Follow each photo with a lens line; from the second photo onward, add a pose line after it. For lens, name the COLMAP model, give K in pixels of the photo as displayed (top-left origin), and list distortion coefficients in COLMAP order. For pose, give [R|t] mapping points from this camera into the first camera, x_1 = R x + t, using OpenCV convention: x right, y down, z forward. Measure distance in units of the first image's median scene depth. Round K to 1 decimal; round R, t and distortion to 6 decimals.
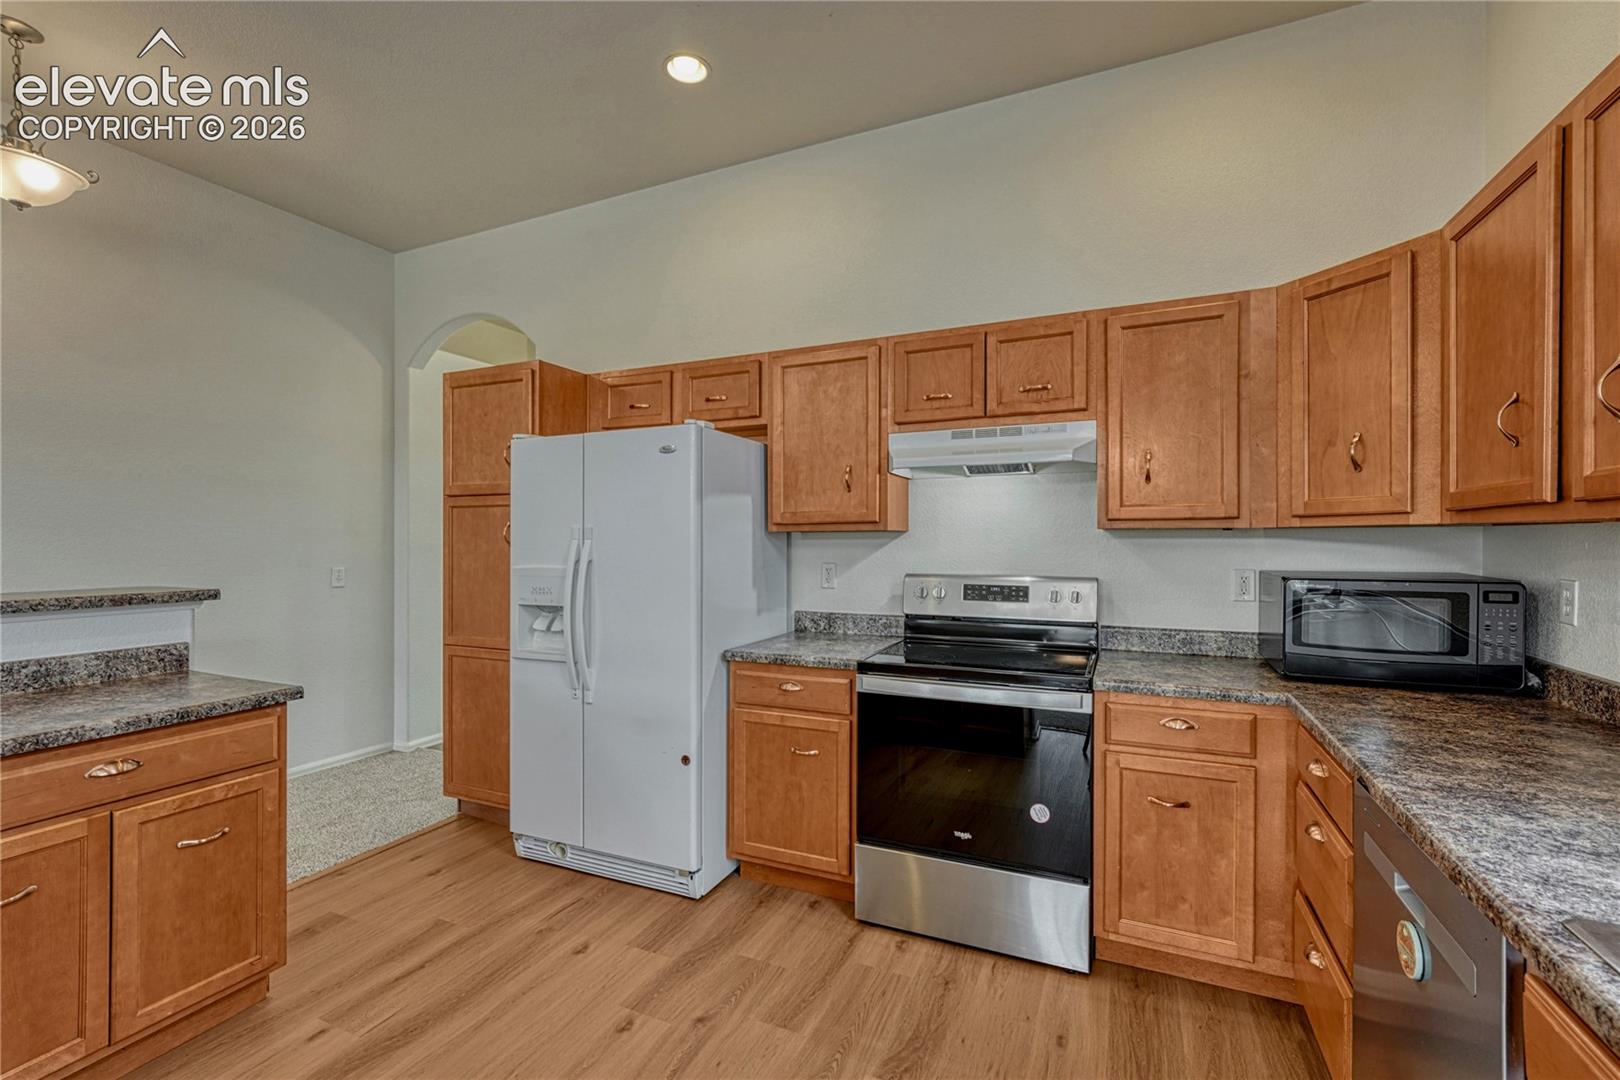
lens RADIAL K [[680.3, 0, 817.9], [0, 680.3, 541.8], [0, 0, 1]] dist [-0.006887, -0.001247]
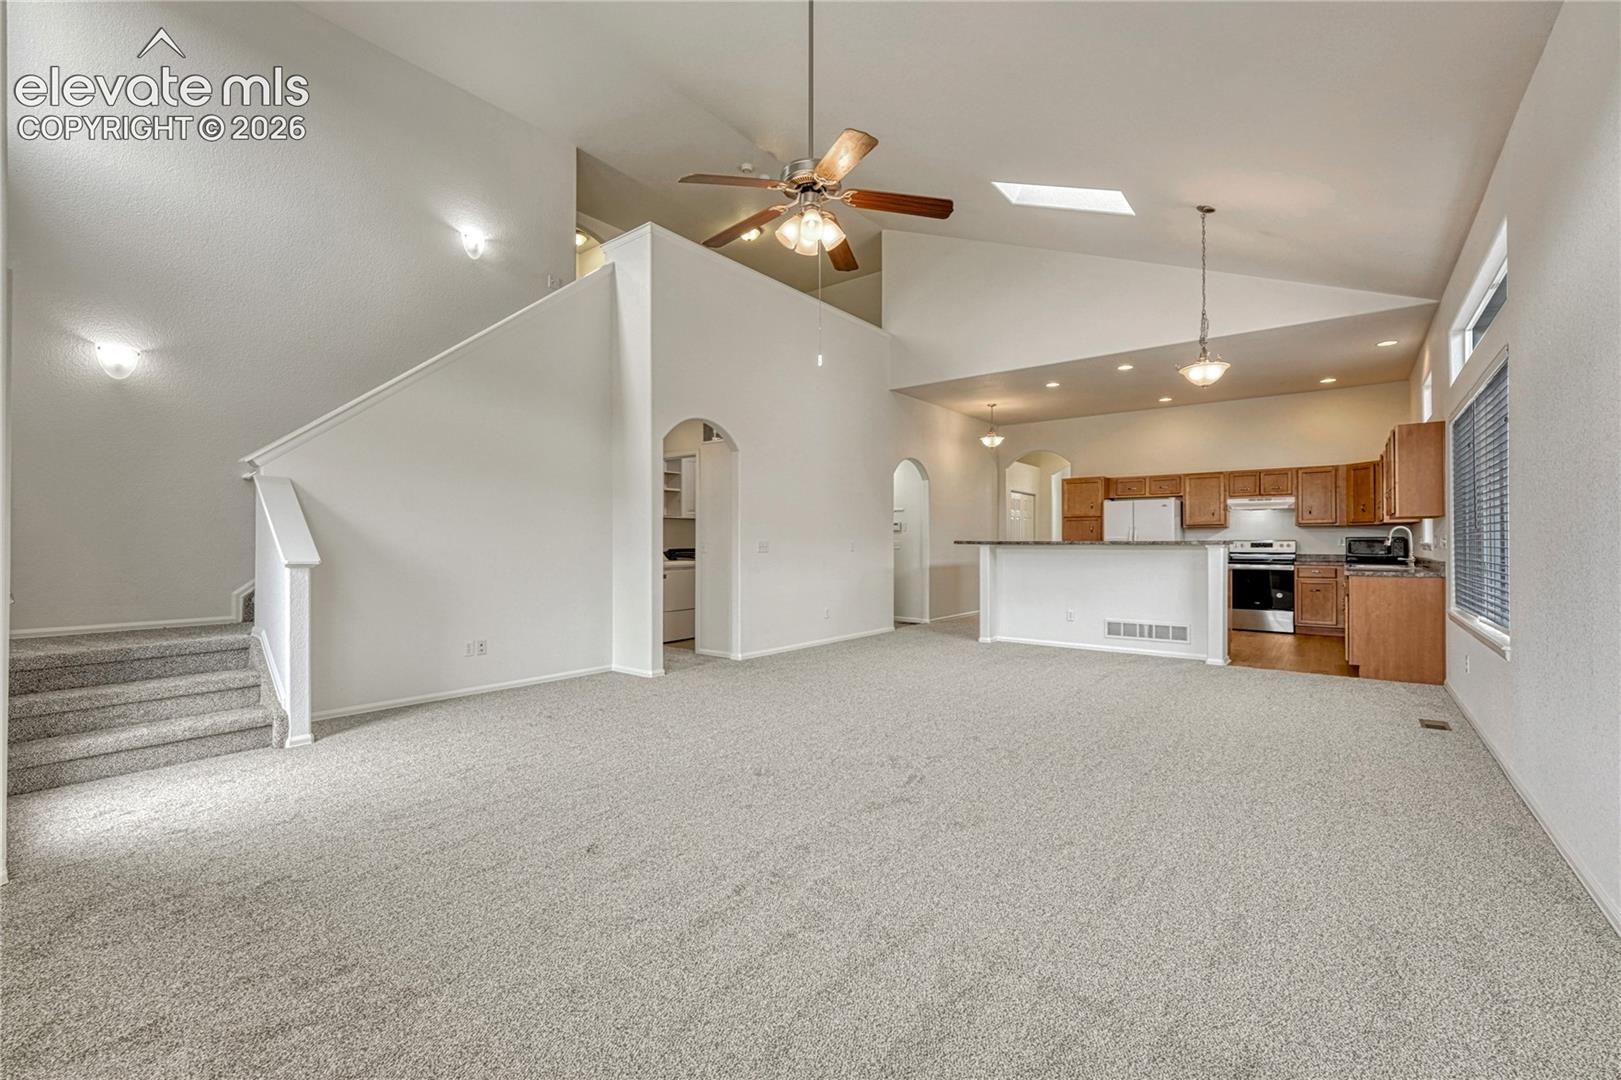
lens RADIAL K [[680.7, 0, 804.4], [0, 680.7, 536.8], [0, 0, 1]] dist [-0.006887, -0.001247]
pose [[0.973335, -0.004146, -0.229349, -1.273966], [0.002642, 0.999973, -0.006864, 0.055112], [0.229371, 0.006075, 0.973320, -3.038657]]
